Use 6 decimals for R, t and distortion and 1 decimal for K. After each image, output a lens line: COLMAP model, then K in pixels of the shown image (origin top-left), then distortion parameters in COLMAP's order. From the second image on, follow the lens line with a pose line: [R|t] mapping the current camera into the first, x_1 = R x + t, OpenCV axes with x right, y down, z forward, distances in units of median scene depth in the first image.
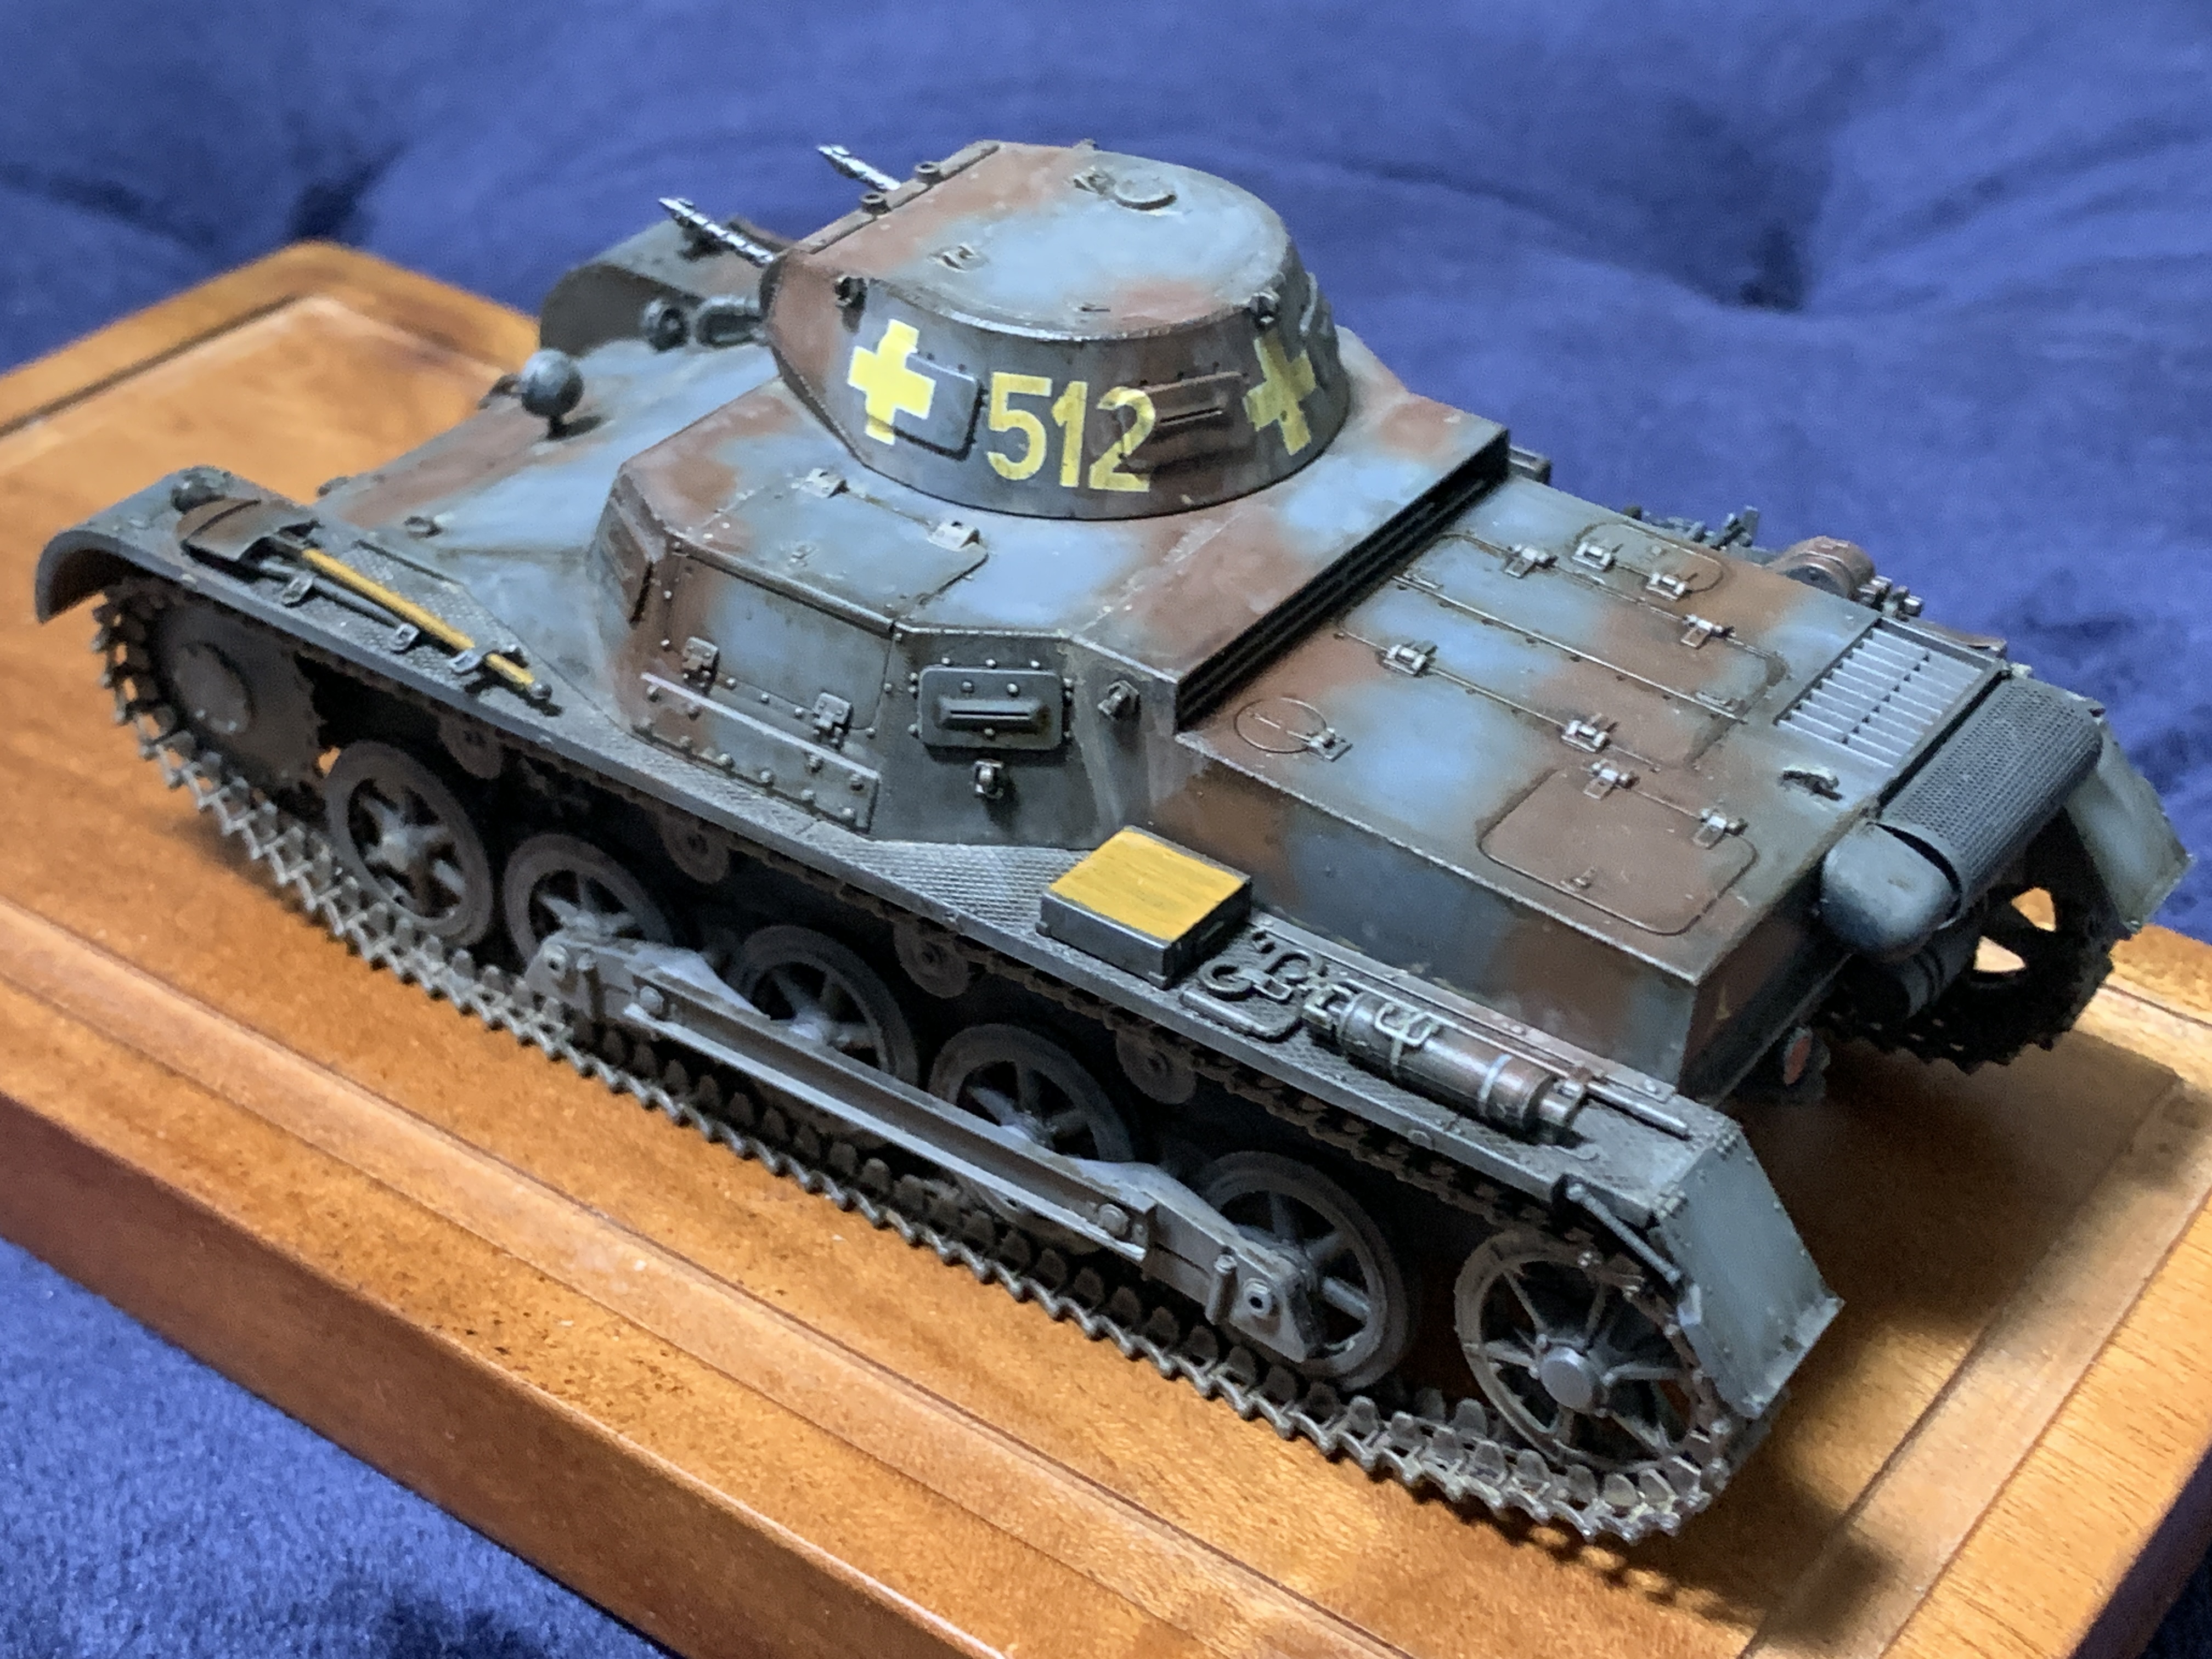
lens RADIAL K [[3356.5, 0, 1066.1], [0, 3356.5, 877.2], [0, 0, 1]] dist [0.165537, -0.188391]
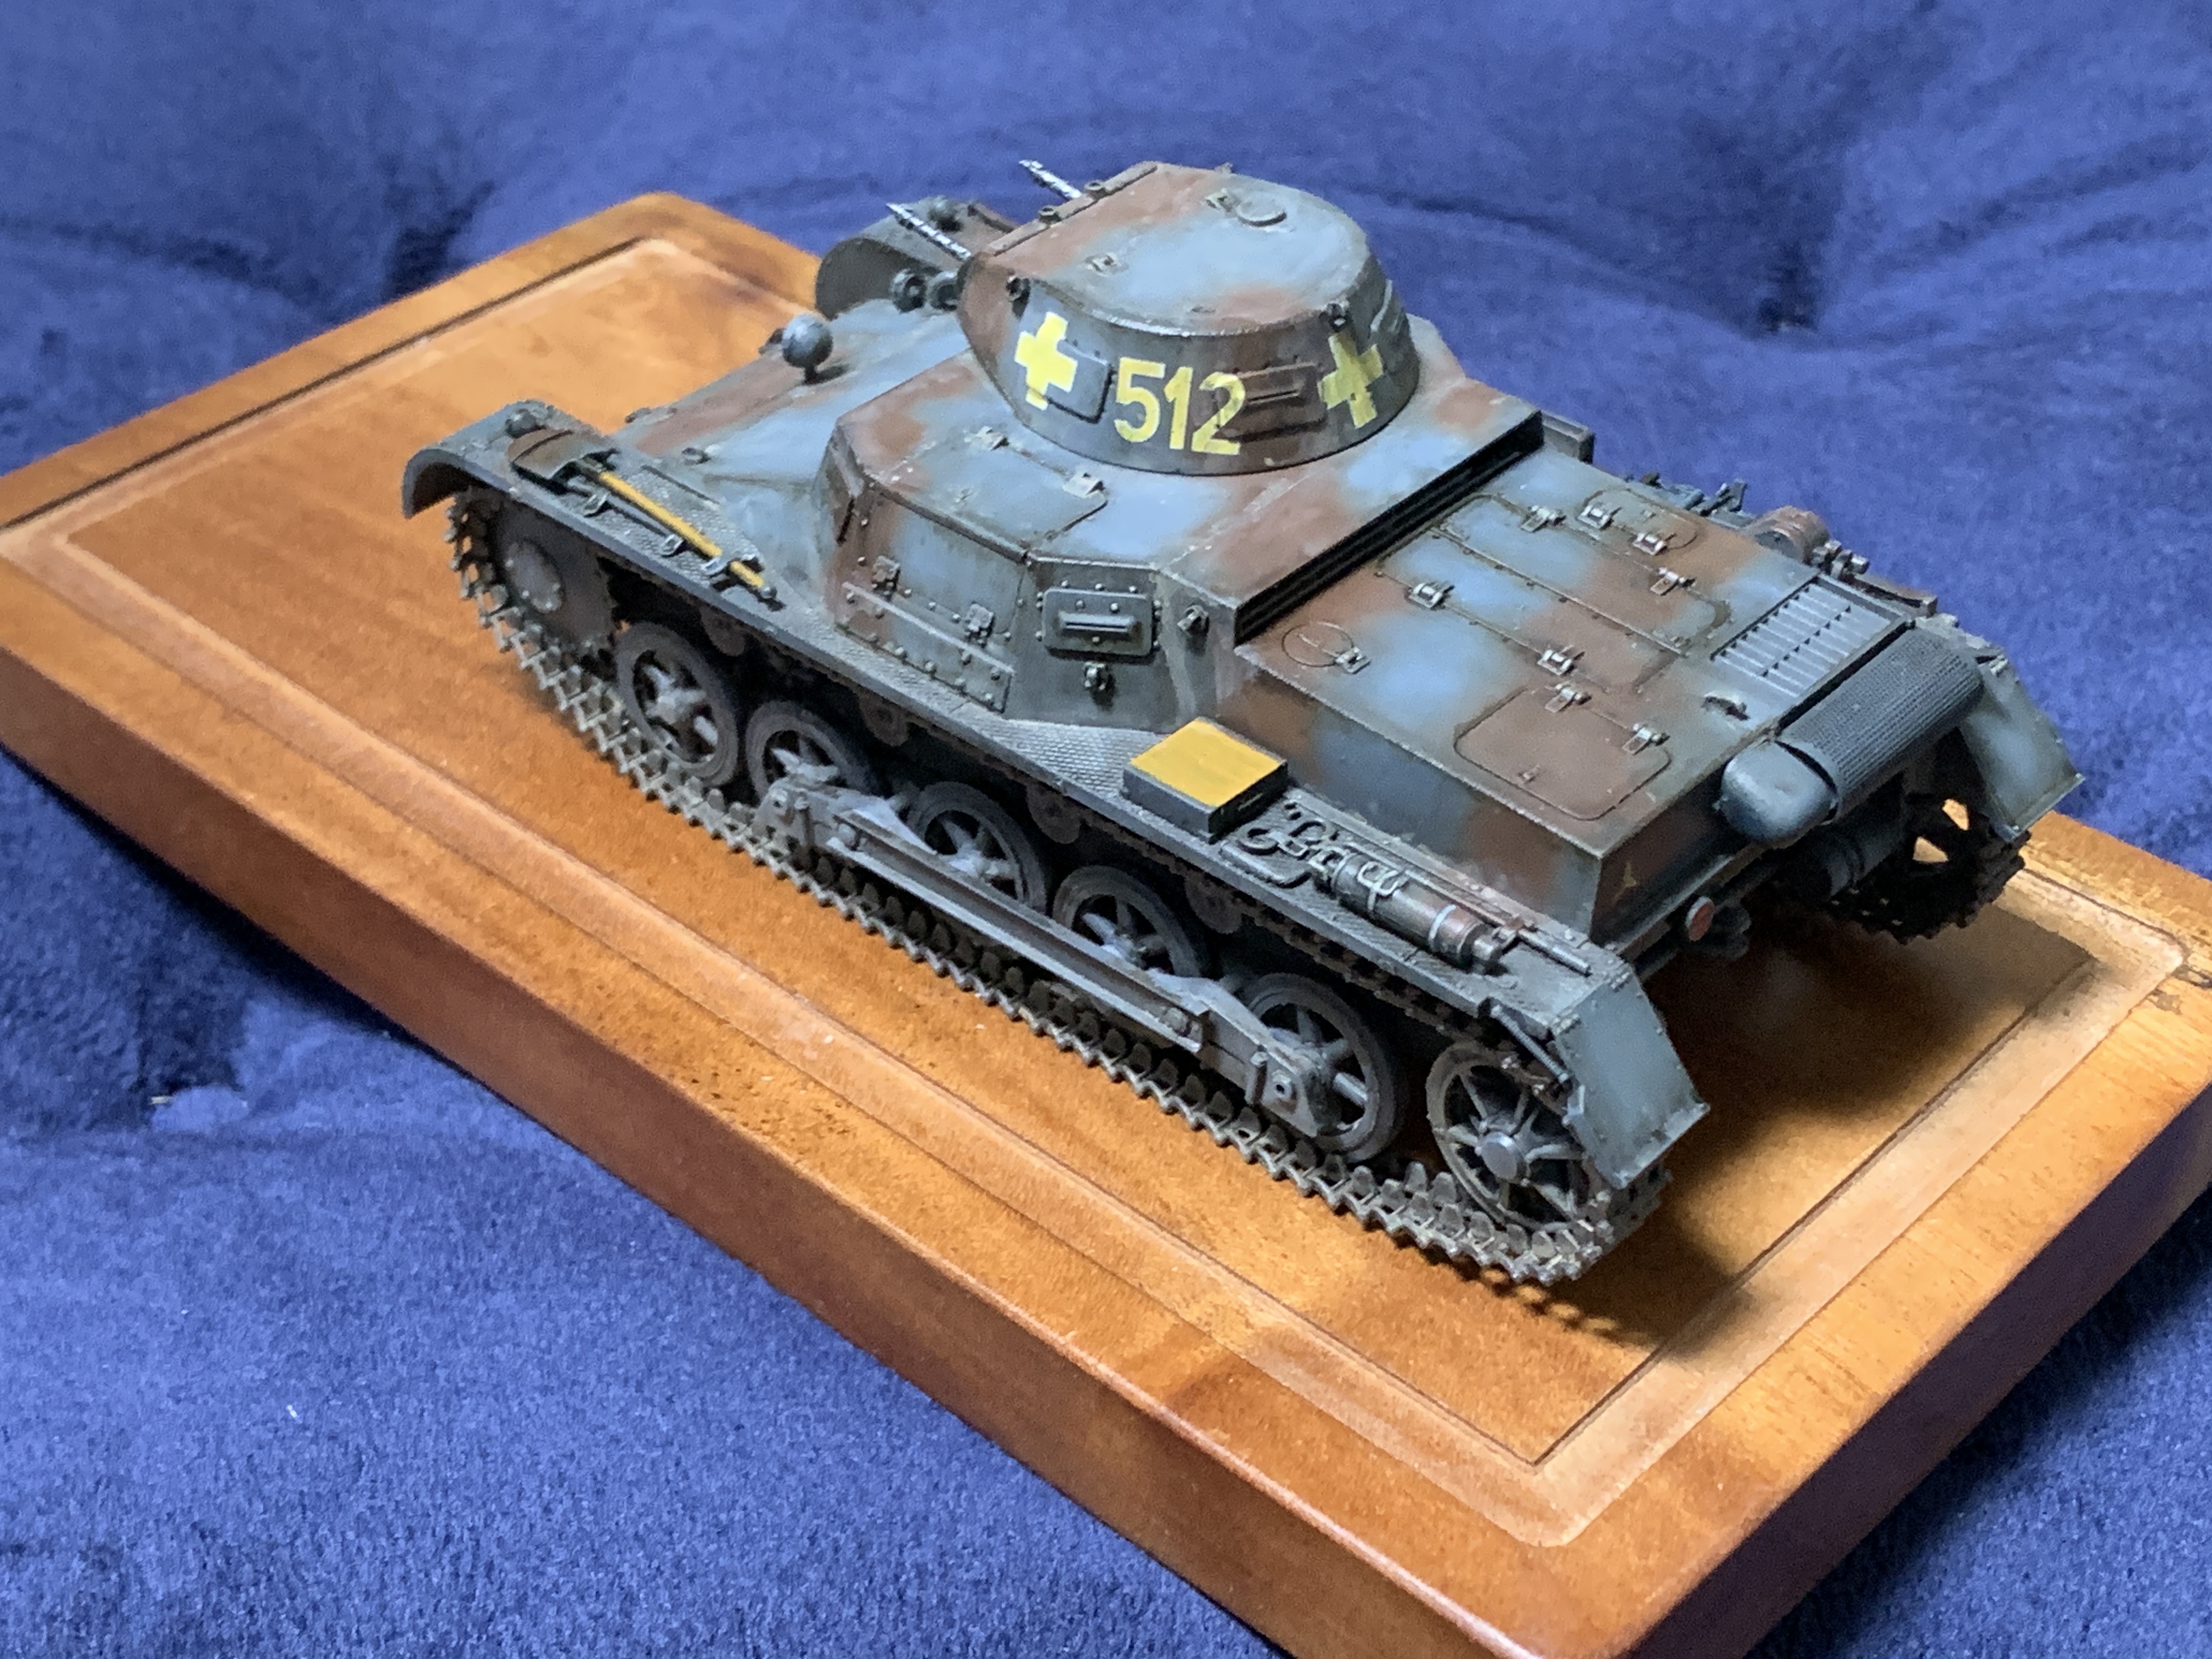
lens RADIAL K [[3336.9, 0, 1106.8], [0, 3336.9, 827.4], [0, 0, 1]] dist [0.173709, 0.025523]
pose [[0.993092, 0.046897, -0.107560, 0.118047], [-0.043884, 0.998580, 0.030209, -0.009636], [0.108824, -0.025280, 0.993740, -0.270105]]
